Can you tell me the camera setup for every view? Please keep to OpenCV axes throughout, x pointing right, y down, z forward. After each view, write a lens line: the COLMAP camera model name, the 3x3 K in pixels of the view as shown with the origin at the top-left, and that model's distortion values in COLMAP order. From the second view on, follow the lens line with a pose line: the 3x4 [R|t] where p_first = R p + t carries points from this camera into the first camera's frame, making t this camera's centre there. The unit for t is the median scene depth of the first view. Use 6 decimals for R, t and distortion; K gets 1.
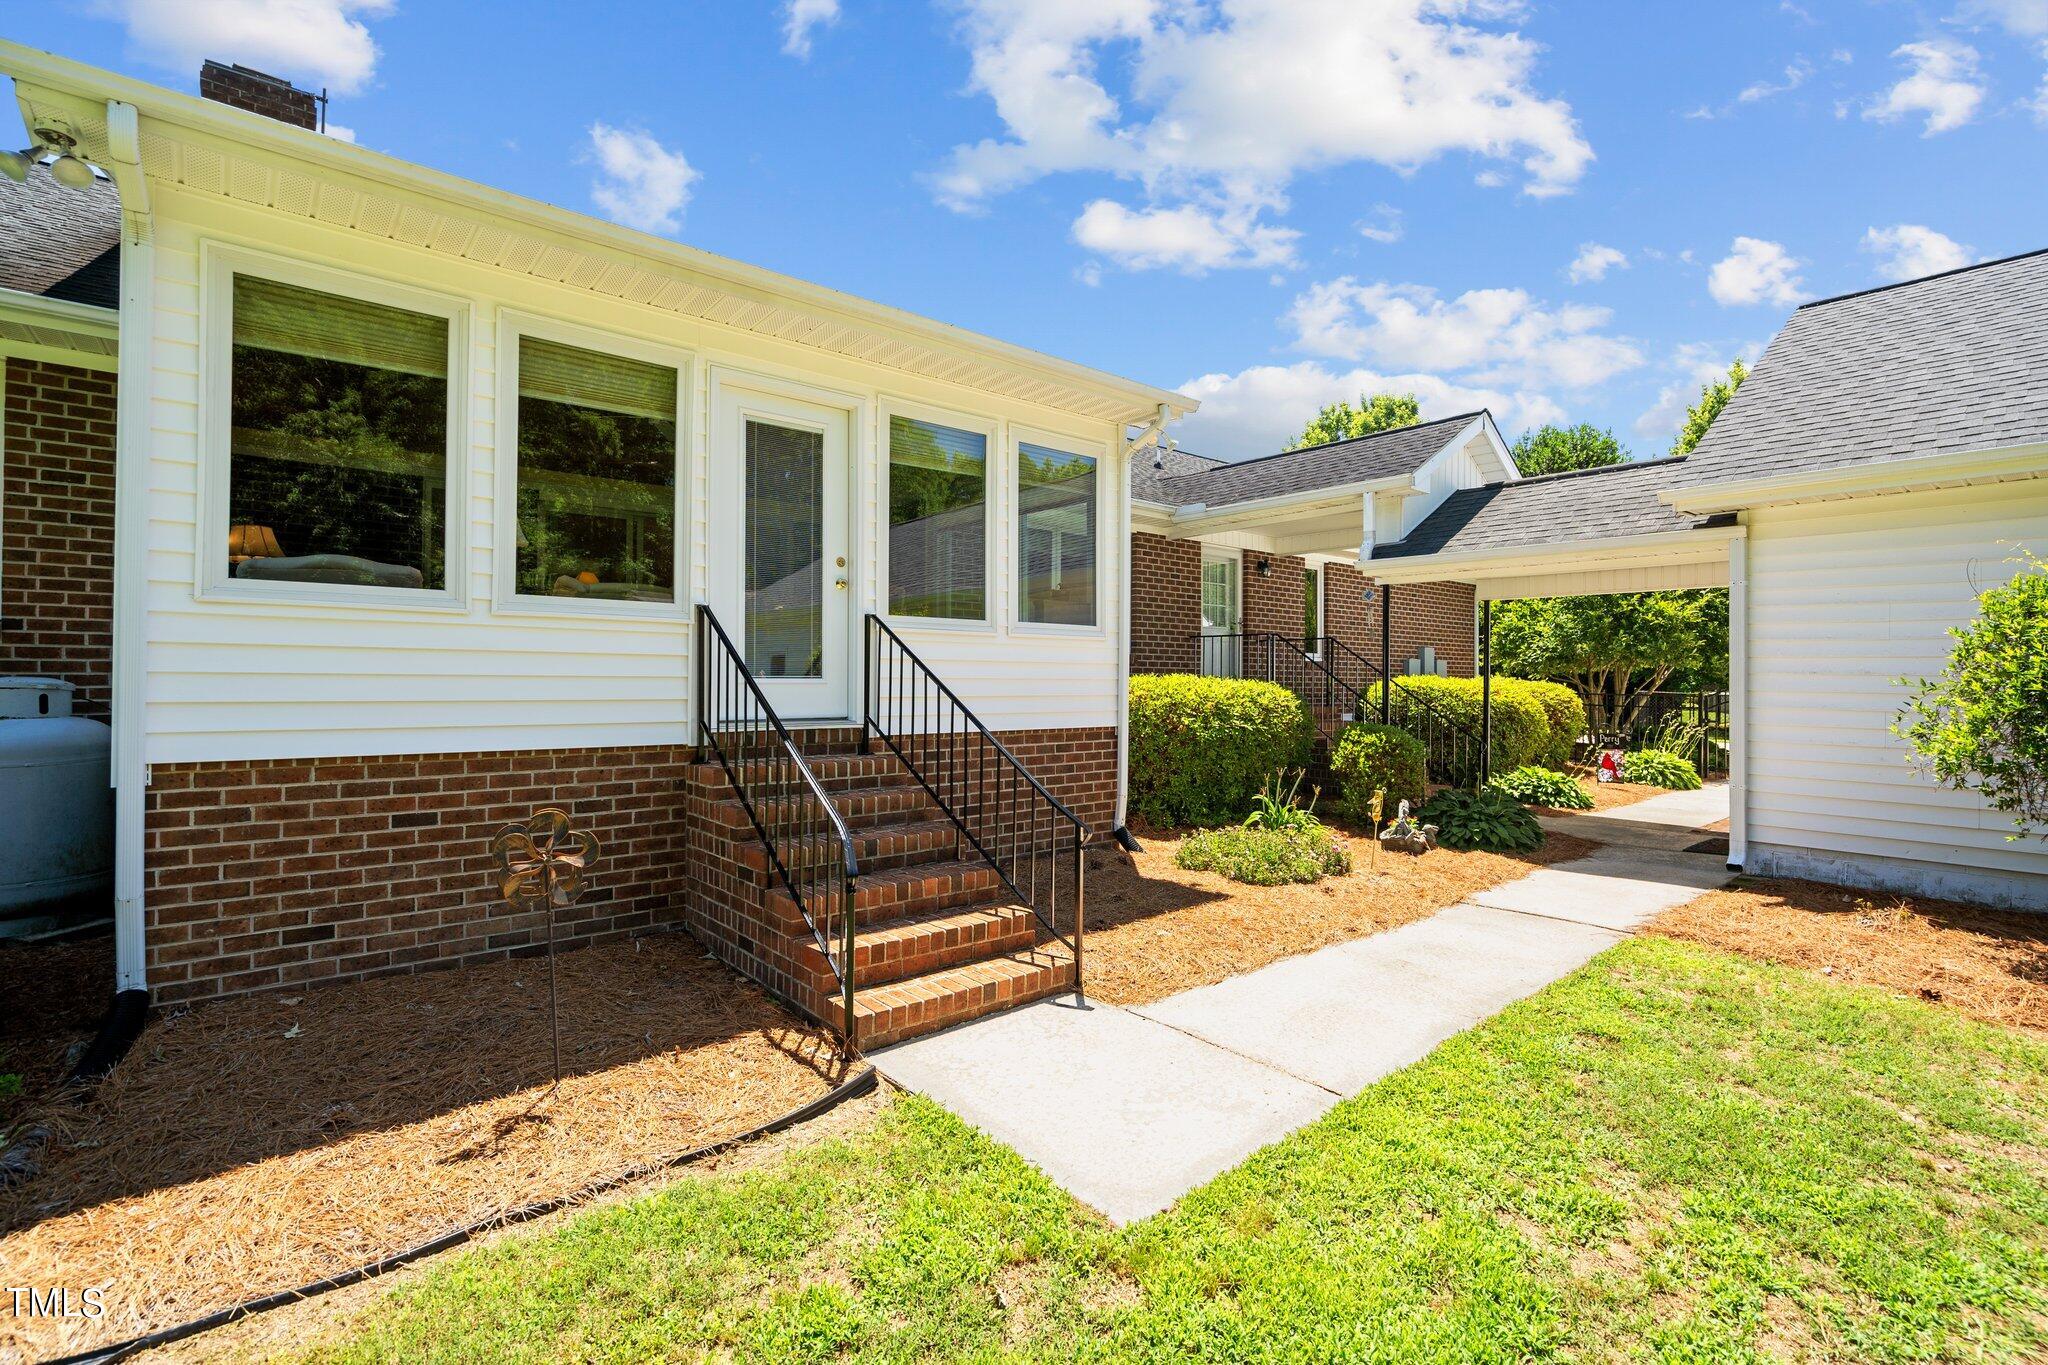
lens RADIAL K [[944.7, 0, 1040.0], [0, 944.7, 681.1], [0, 0, 1]] dist [-0.005154, 0.000680]
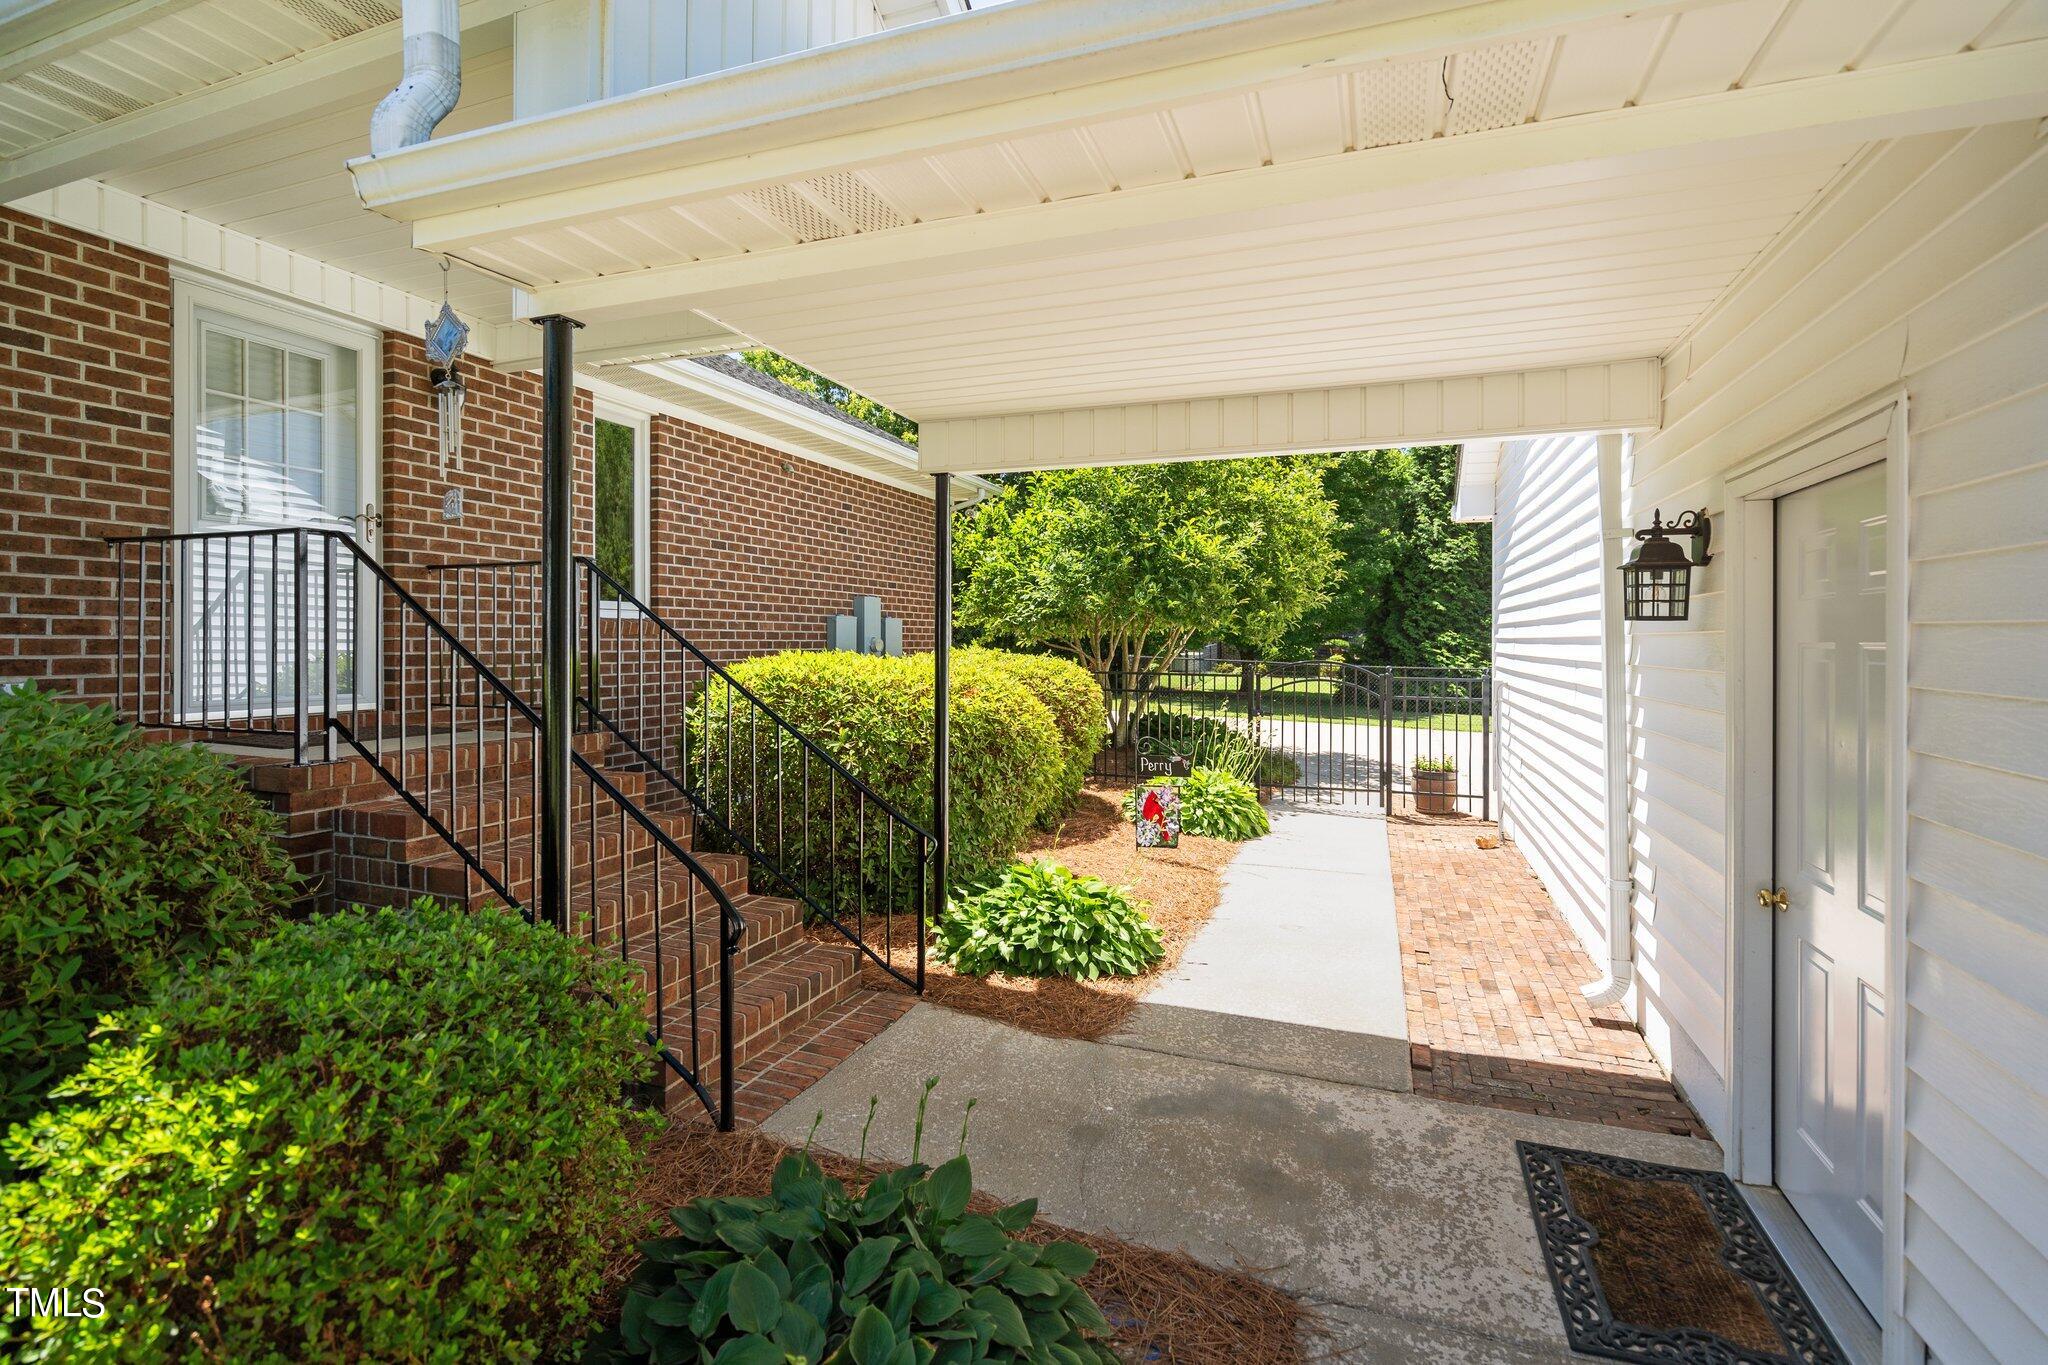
lens RADIAL K [[944.7, 0, 1033.0], [0, 944.7, 636.8], [0, 0, 1]] dist [-0.005154, 0.000680]
pose [[0.876457, 0.002246, 0.481474, 0.241253], [-0.002658, 0.999996, 0.000172, -0.011753], [-0.481472, -0.001430, 0.876460, 0.482126]]
